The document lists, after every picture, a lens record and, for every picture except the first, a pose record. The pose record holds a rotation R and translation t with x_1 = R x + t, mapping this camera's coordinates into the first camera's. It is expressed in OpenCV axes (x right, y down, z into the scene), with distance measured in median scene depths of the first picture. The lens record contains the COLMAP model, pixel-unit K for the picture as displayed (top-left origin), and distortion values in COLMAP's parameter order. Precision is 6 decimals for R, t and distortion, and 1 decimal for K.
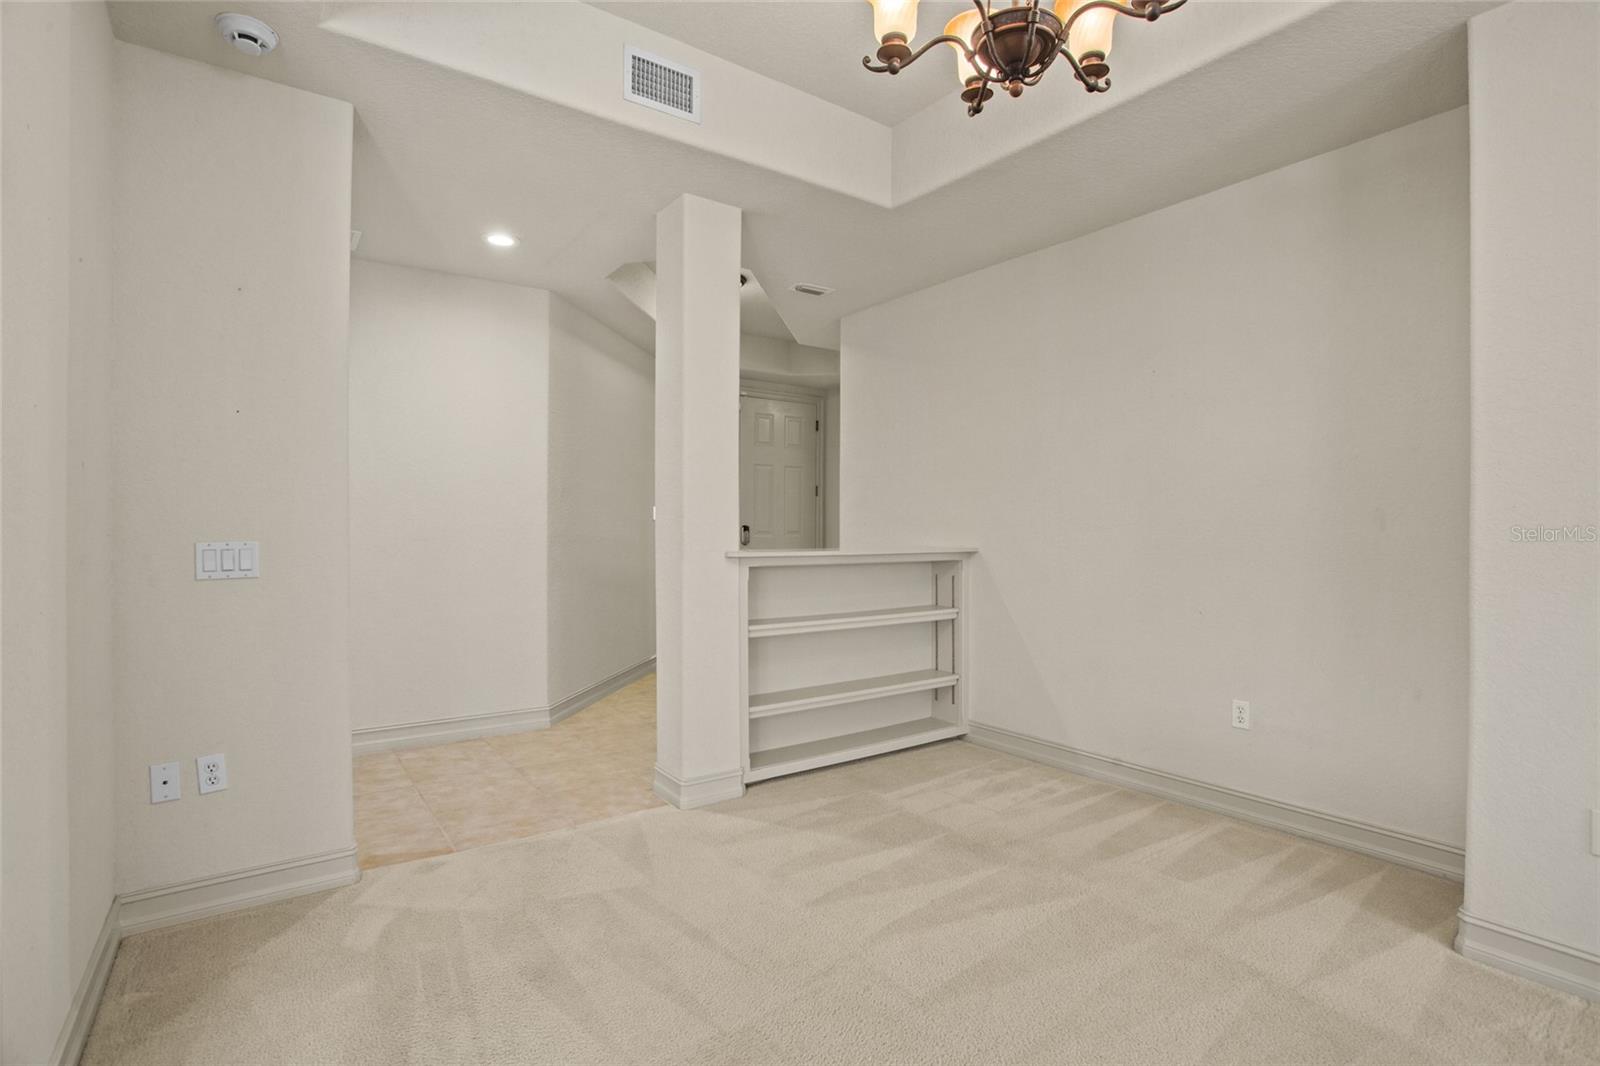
lens RADIAL K [[774.6, 0, 809.9], [0, 774.6, 535.9], [0, 0, 1]] dist [-0.060336, 0.021579]
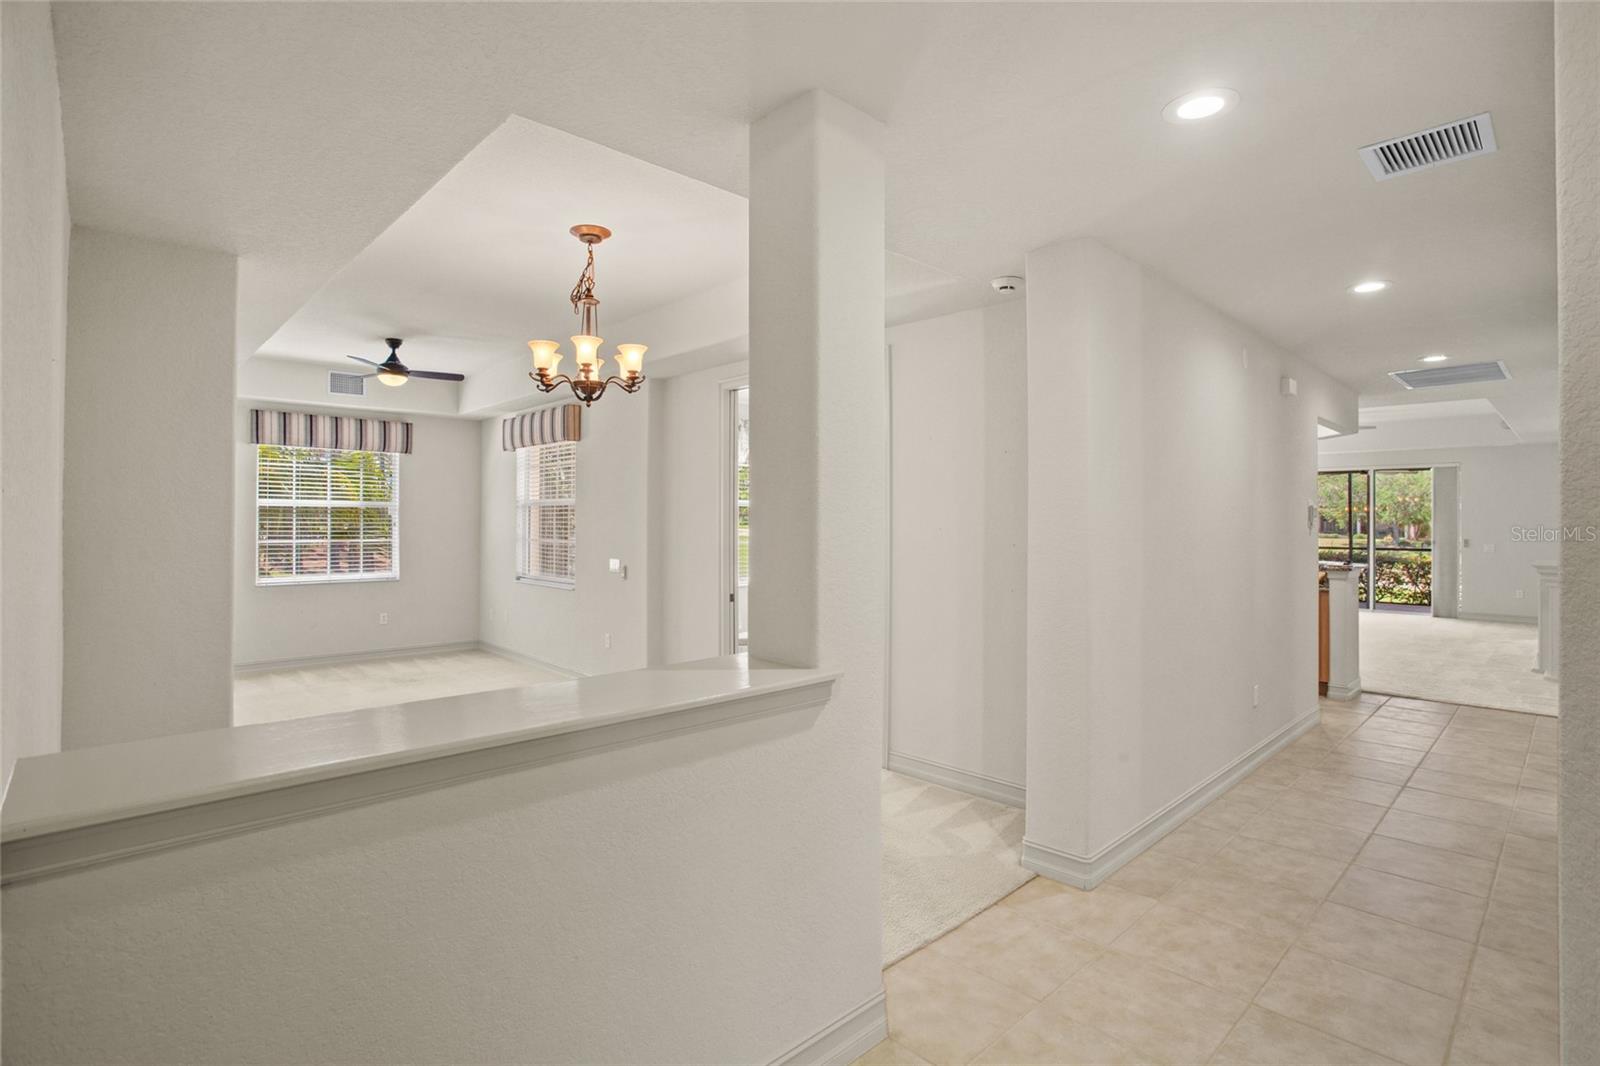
lens RADIAL K [[772.1, 0, 800.2], [0, 772.1, 507.1], [0, 0, 1]] dist [-0.056605, 0.018929]
pose [[-0.992329, -0.002475, -0.123597, -0.062512], [-0.001039, 0.999931, -0.011684, -0.112946], [0.123617, -0.011466, -0.992264, 1.943018]]
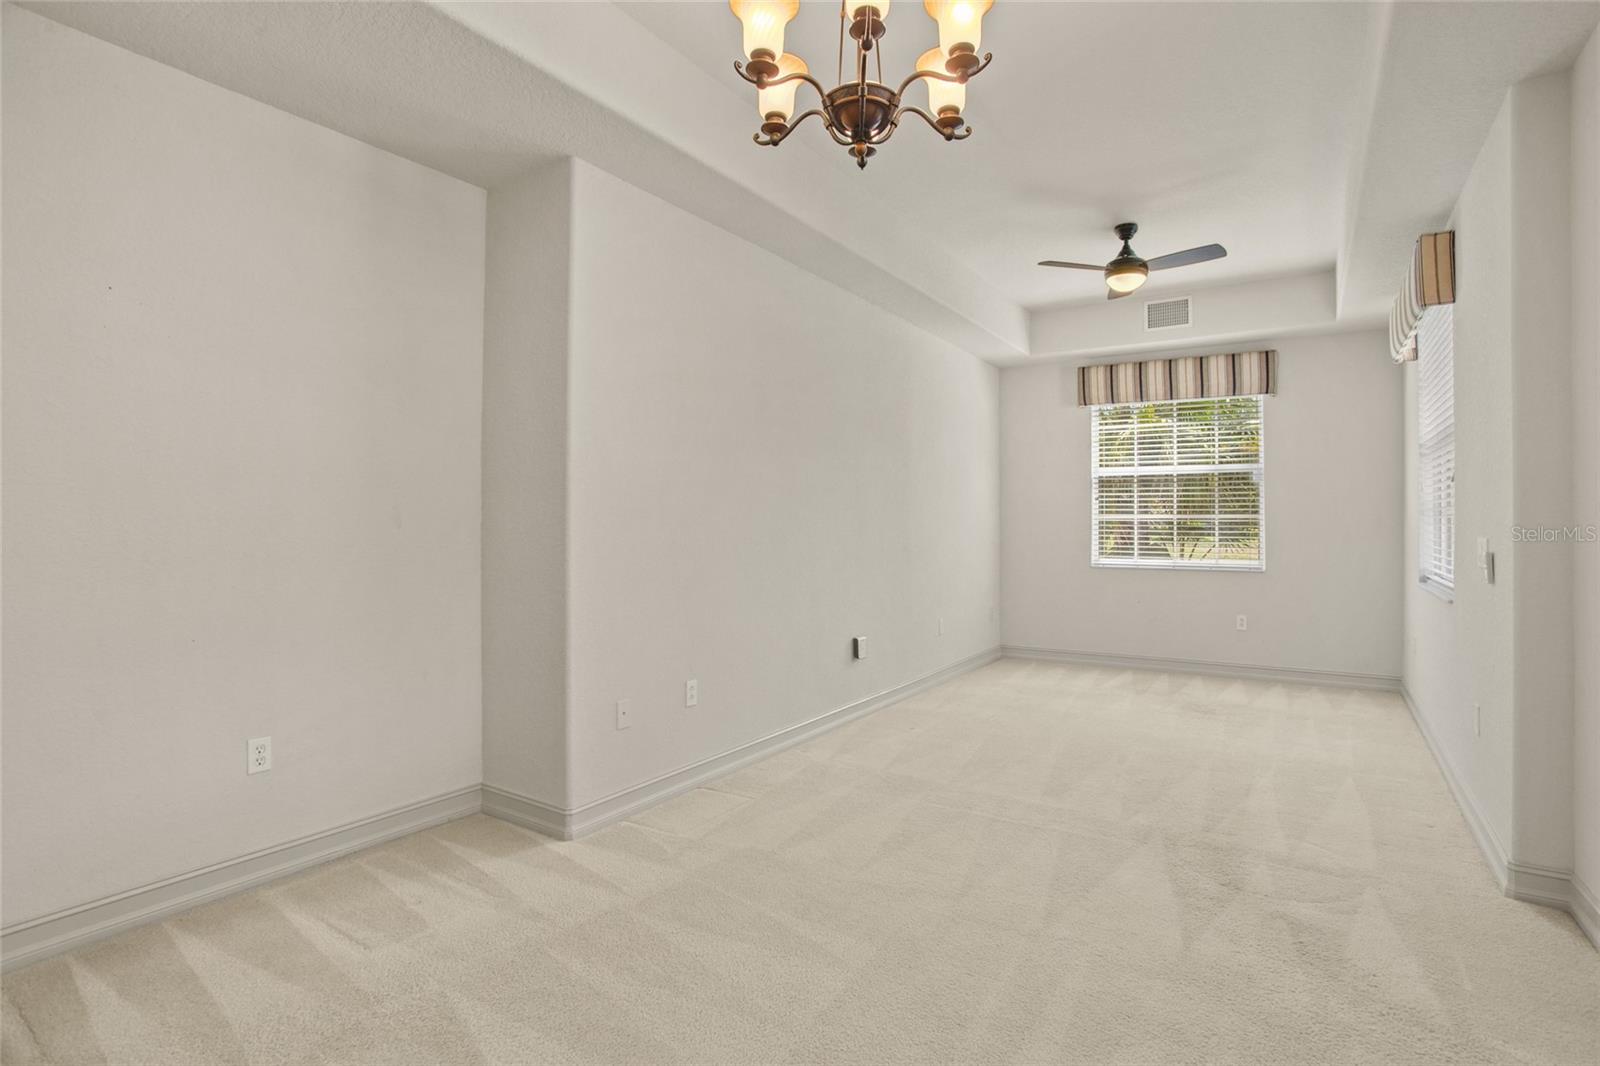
lens RADIAL K [[778.1, 0, 799.2], [0, 778.1, 525.1], [0, 0, 1]] dist [-0.058741, 0.022219]
pose [[-0.349815, -0.002325, 0.936816, -0.420656], [0.006654, 0.999966, 0.004967, -0.012546], [-0.936795, 0.007971, -0.349787, 0.787526]]
